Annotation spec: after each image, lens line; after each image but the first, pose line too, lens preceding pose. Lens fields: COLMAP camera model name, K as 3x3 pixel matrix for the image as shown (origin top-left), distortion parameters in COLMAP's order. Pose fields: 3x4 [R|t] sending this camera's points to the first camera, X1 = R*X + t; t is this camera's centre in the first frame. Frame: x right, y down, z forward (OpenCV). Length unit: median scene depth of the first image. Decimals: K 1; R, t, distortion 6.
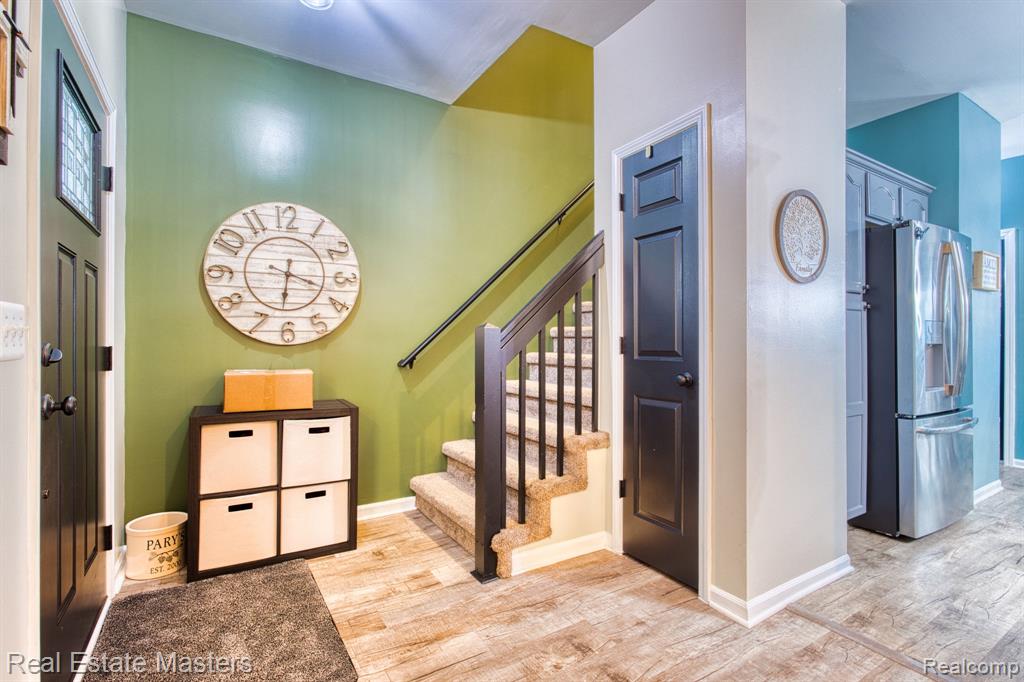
lens RADIAL K [[472.3, 0, 506.2], [0, 472.3, 339.7], [0, 0, 1]] dist [-0.010898, 0.003415]
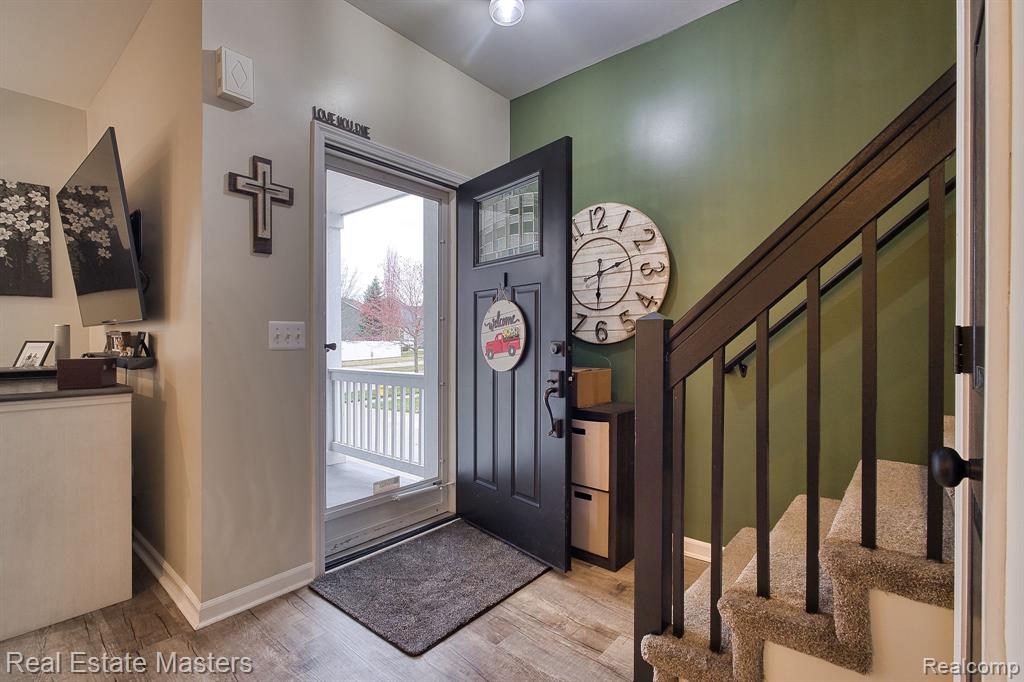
lens RADIAL K [[472.3, 0, 513.8], [0, 472.3, 341.2], [0, 0, 1]] dist [-0.010898, 0.003415]
pose [[0.314180, -0.000014, -0.949363, 0.441604], [0.001811, 0.999998, 0.000585, 0.004357], [0.949362, -0.001903, 0.314180, 0.503543]]
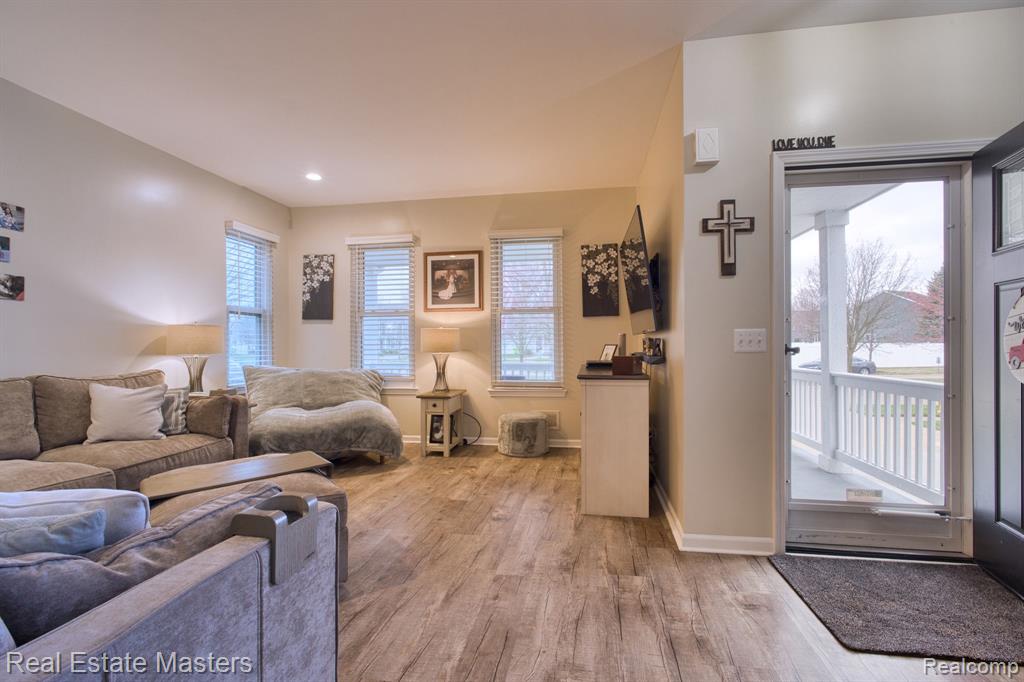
lens RADIAL K [[472.3, 0, 508.9], [0, 472.3, 341.2], [0, 0, 1]] dist [-0.010898, 0.003415]
pose [[-0.655725, -0.004469, -0.754987, 0.608077], [0.000743, 0.999978, -0.006564, 0.001773], [0.755000, -0.004865, -0.655707, 0.648318]]
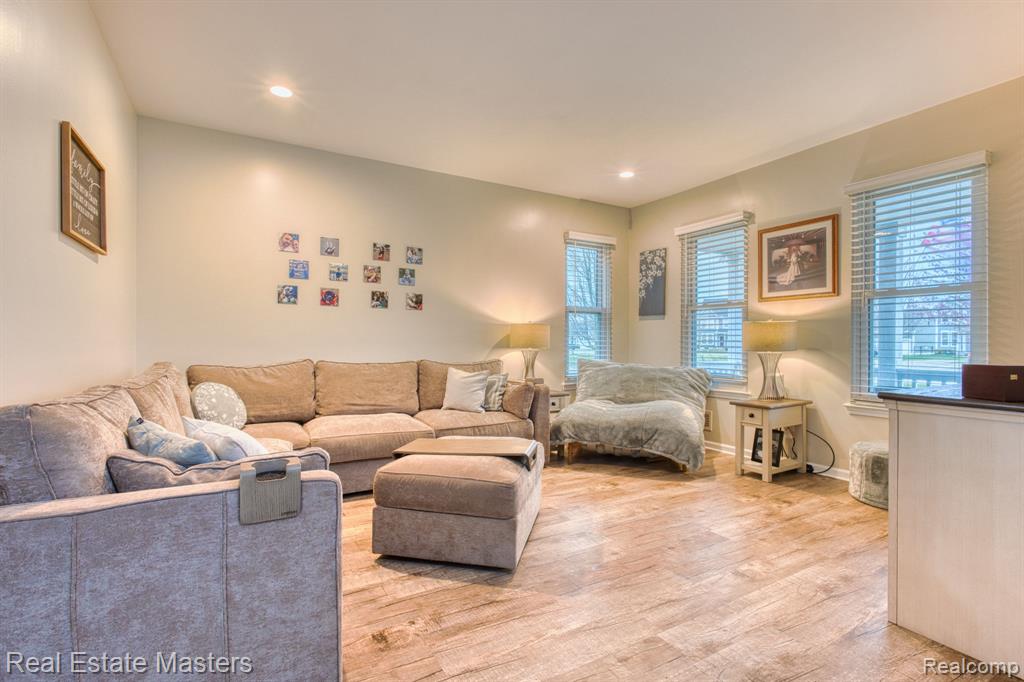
lens RADIAL K [[472.3, 0, 506.5], [0, 472.3, 341.4], [0, 0, 1]] dist [-0.010898, 0.003415]
pose [[-0.999662, -0.006257, 0.025251, 0.156344], [-0.006159, 0.999973, 0.003959, 0.001124], [-0.025275, 0.003802, -0.999673, 0.741582]]
